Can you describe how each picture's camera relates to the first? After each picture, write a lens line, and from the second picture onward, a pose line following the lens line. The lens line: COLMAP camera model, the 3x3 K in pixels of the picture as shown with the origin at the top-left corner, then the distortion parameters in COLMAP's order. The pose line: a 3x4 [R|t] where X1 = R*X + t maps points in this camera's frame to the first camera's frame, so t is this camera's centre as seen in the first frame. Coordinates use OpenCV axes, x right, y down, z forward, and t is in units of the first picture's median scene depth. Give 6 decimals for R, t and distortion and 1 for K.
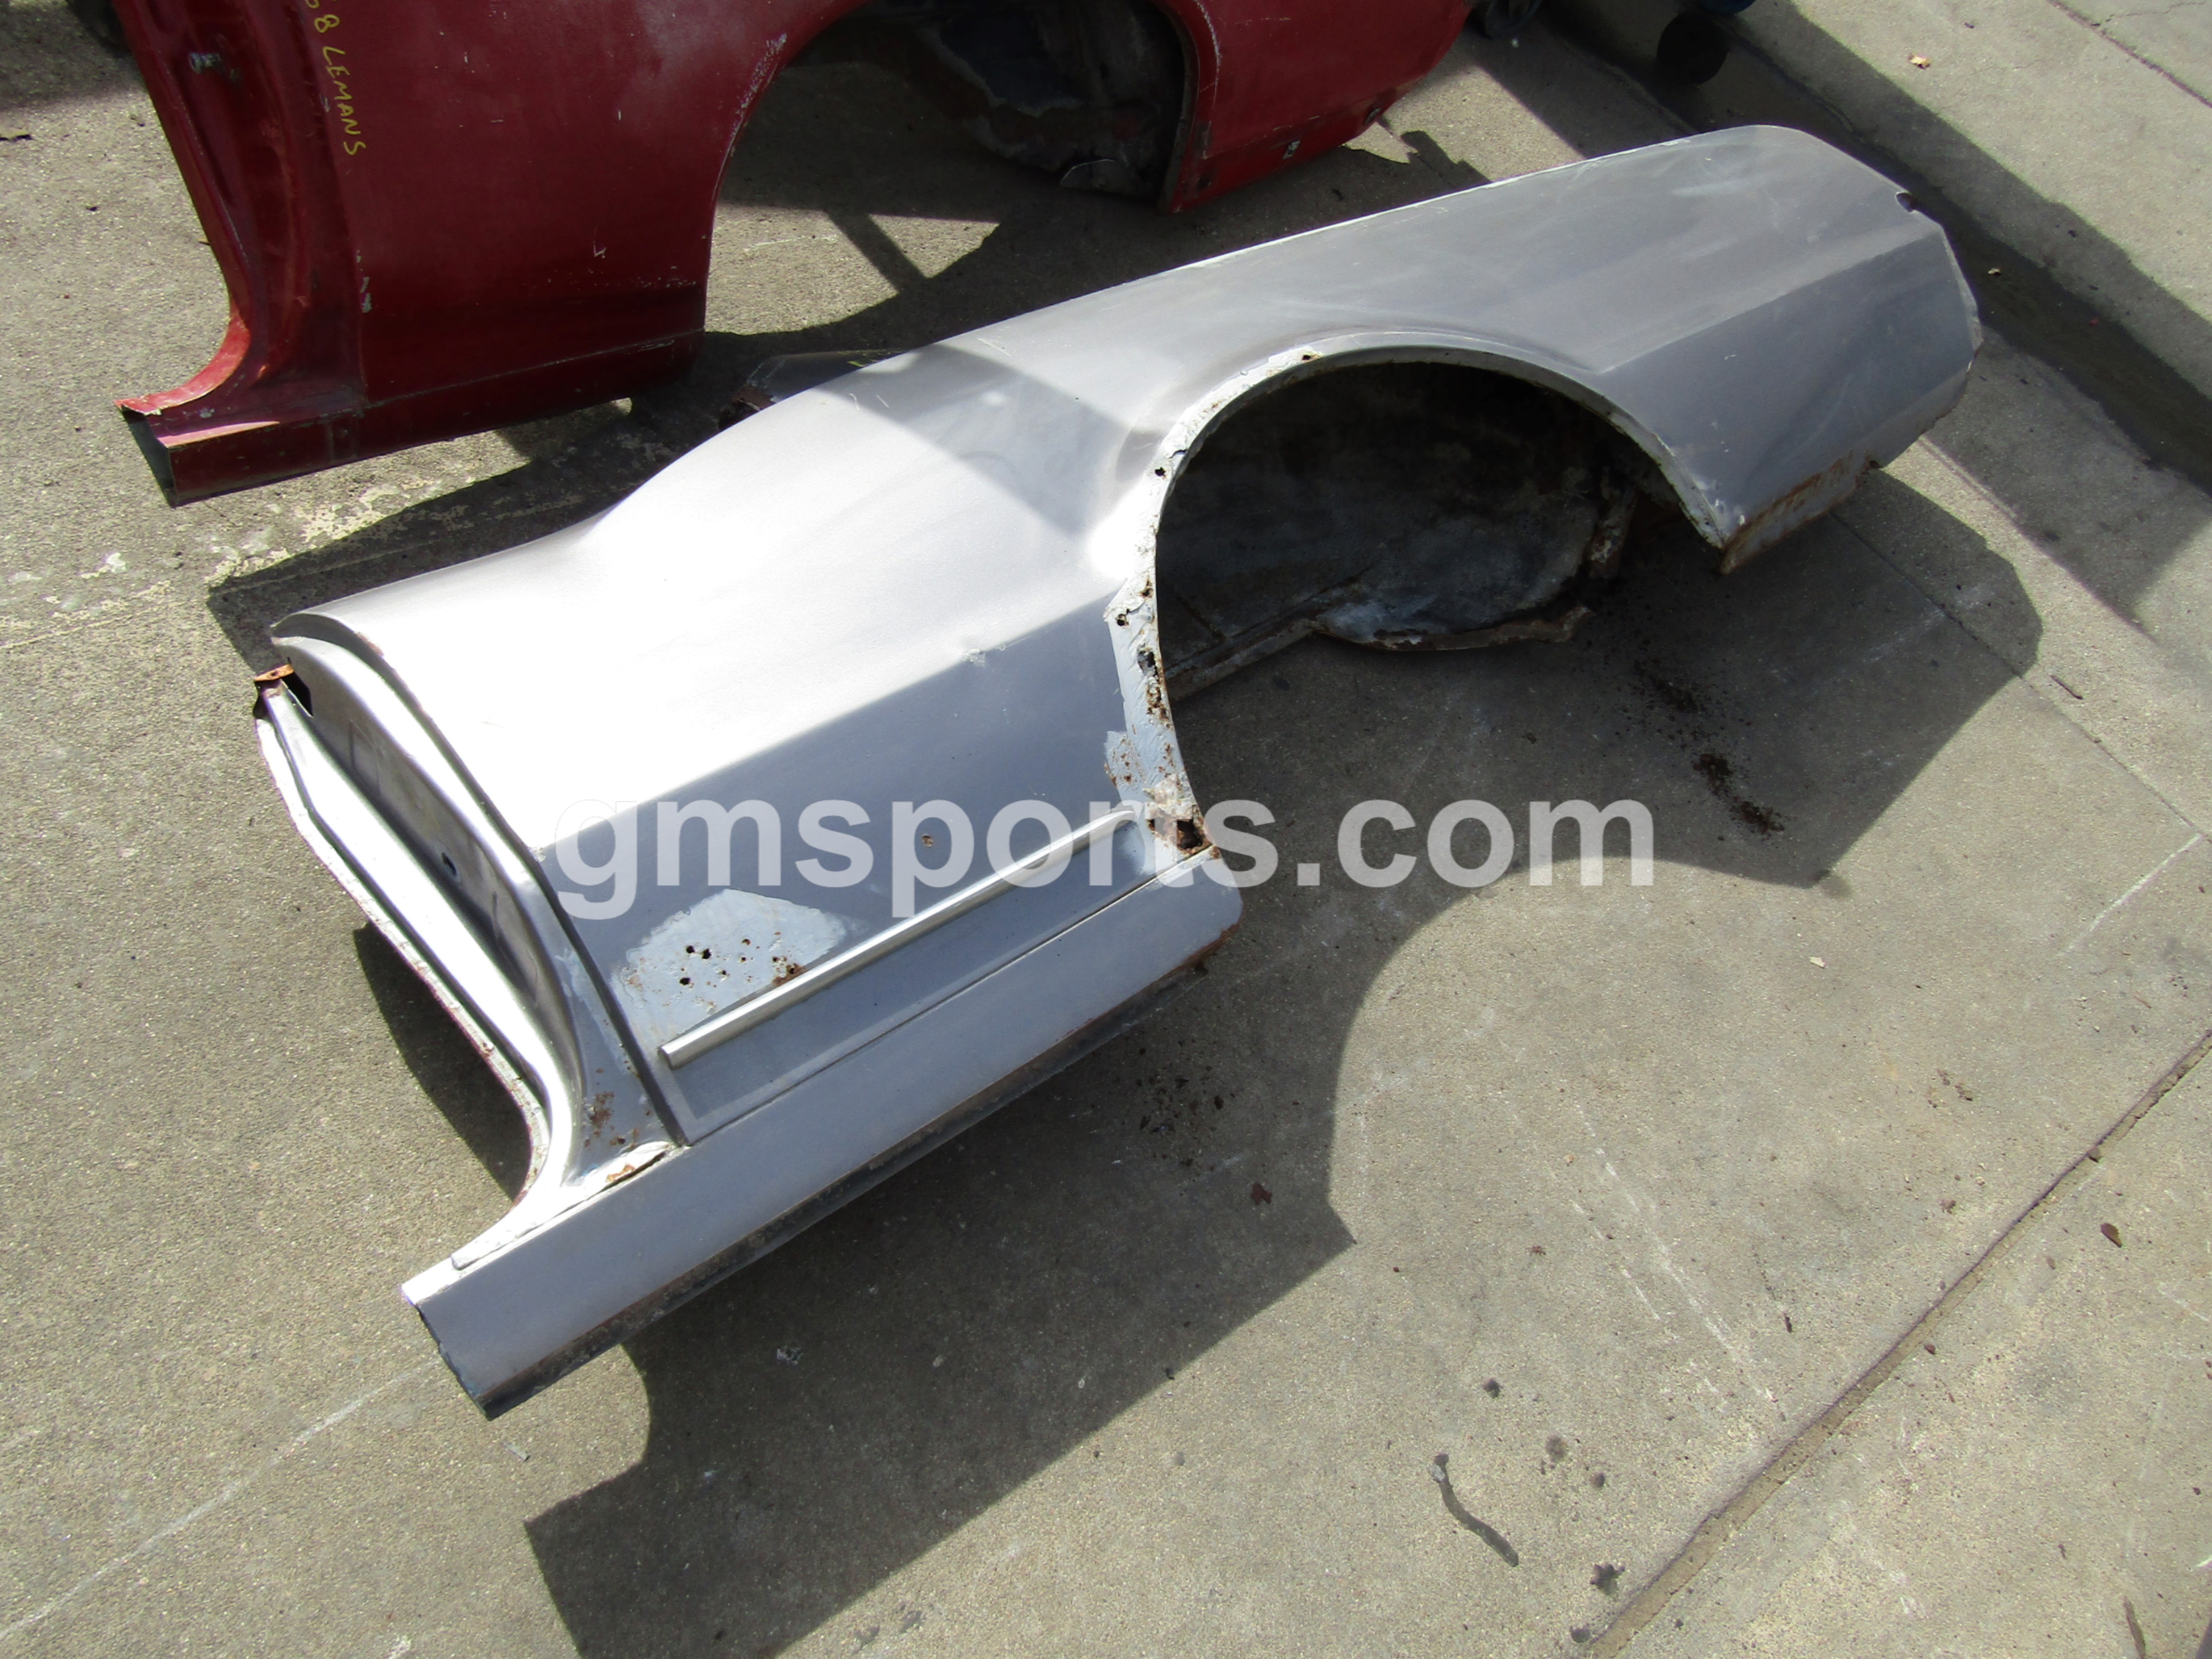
lens RADIAL K [[1568.5, 0, 1116.6], [0, 1568.5, 838.3], [0, 0, 1]] dist [-0.007399, -0.000016]
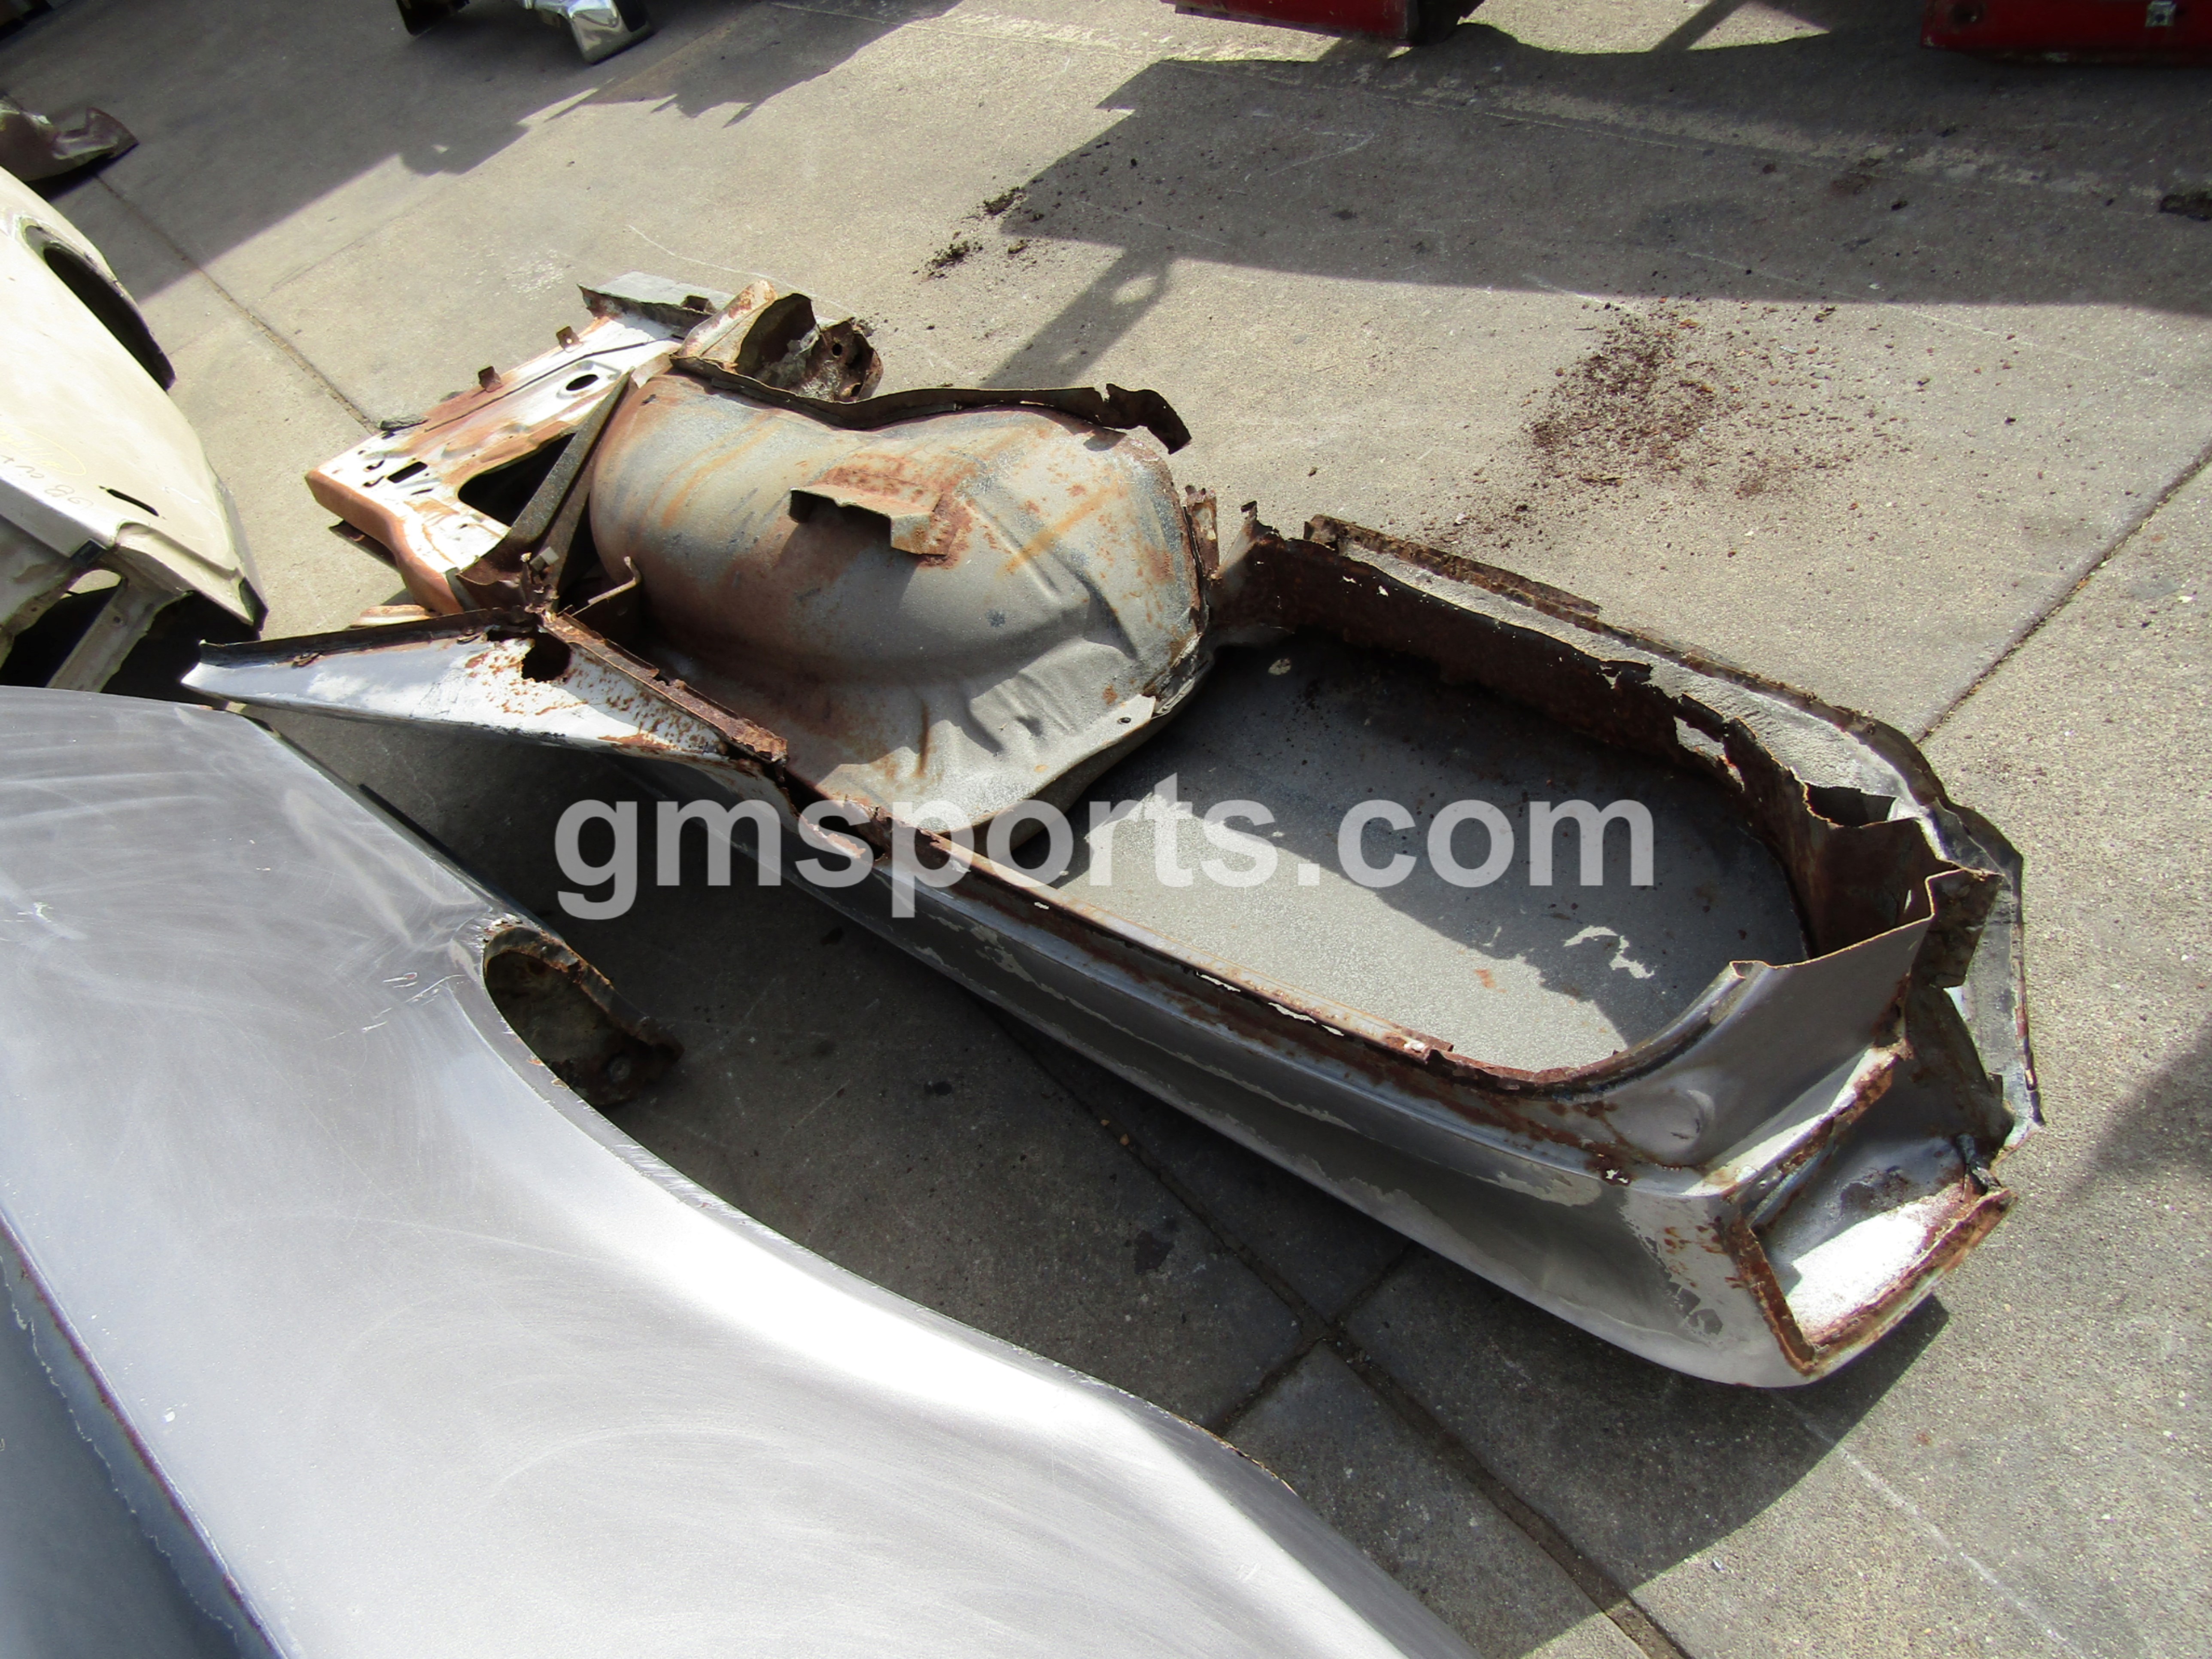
lens RADIAL K [[1568.5, 0, 1114.5], [0, 1568.5, 831.8], [0, 0, 1]] dist [-0.007399, -0.000016]
pose [[-0.044374, 0.534429, -0.844048, 1.680020], [-0.576885, 0.676072, 0.458400, -0.399714], [0.815619, 0.507259, 0.278304, 1.001108]]
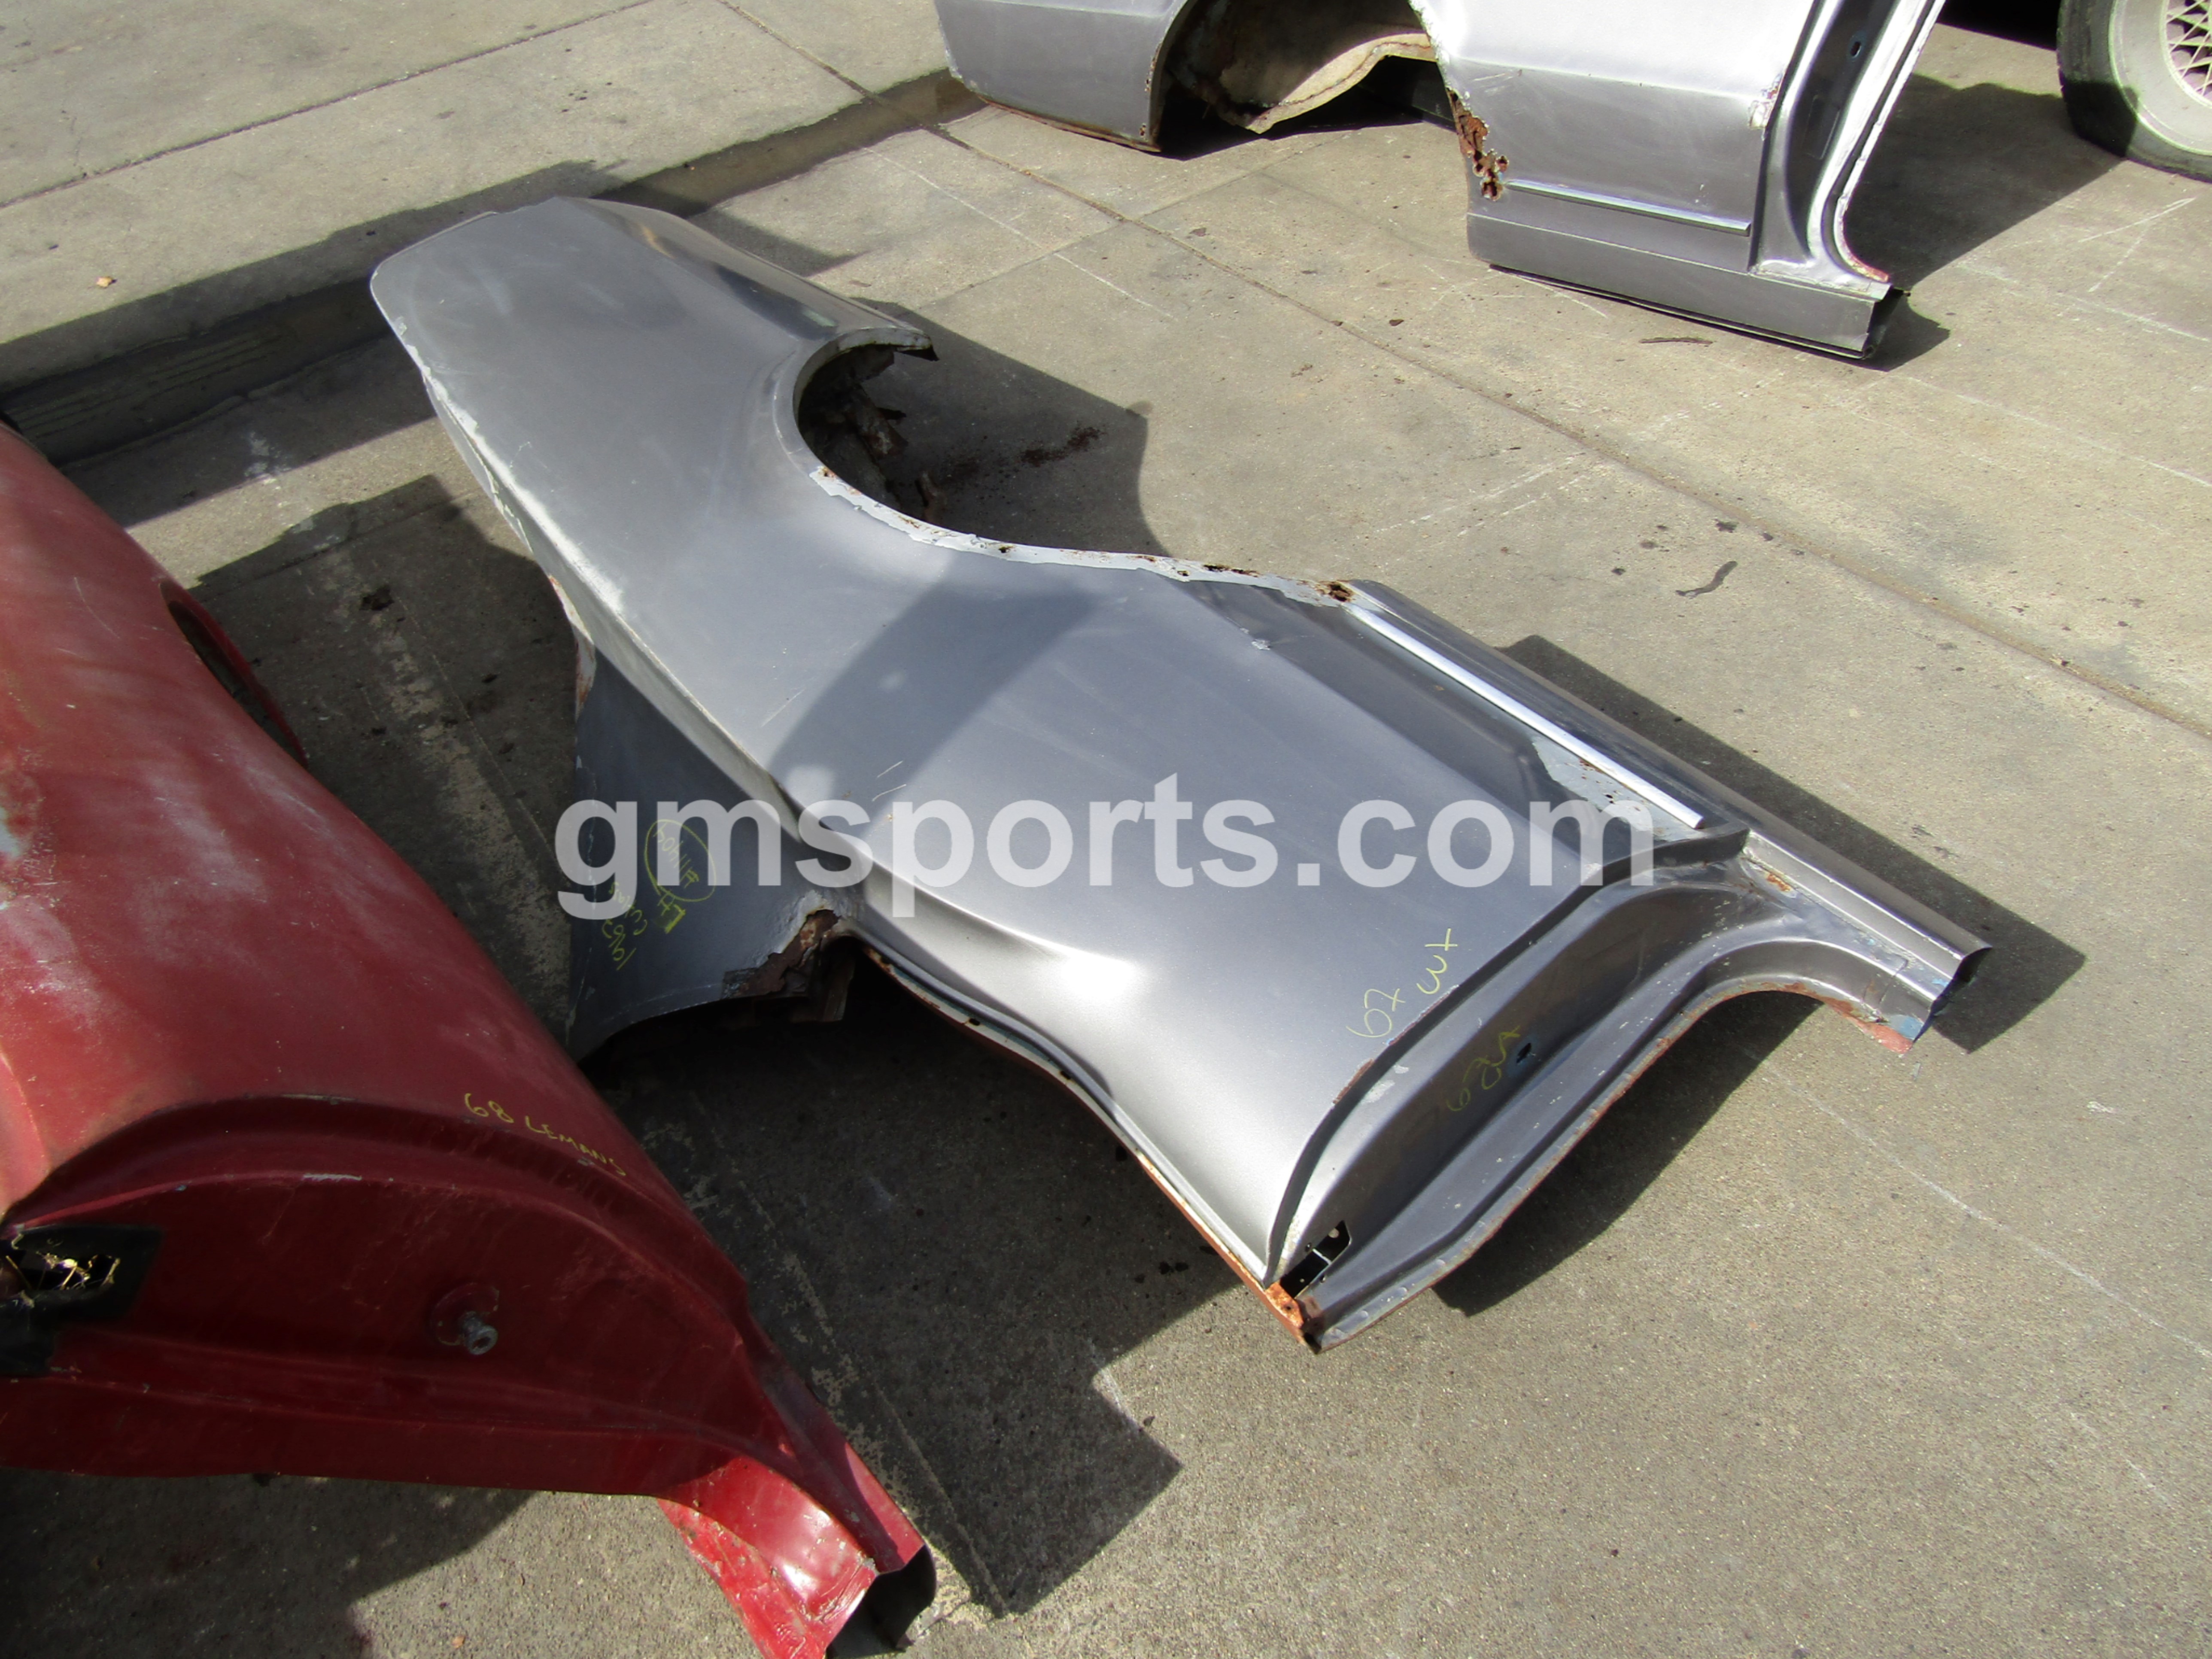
lens RADIAL K [[1568.5, 0, 1111.7], [0, 1568.5, 810.0], [0, 0, 1]] dist [-0.007399, -0.000016]
pose [[0.012377, -0.836227, 0.548245, -0.738979], [0.874363, 0.275053, 0.399794, -0.572366], [-0.485115, 0.474416, 0.734569, 0.270377]]
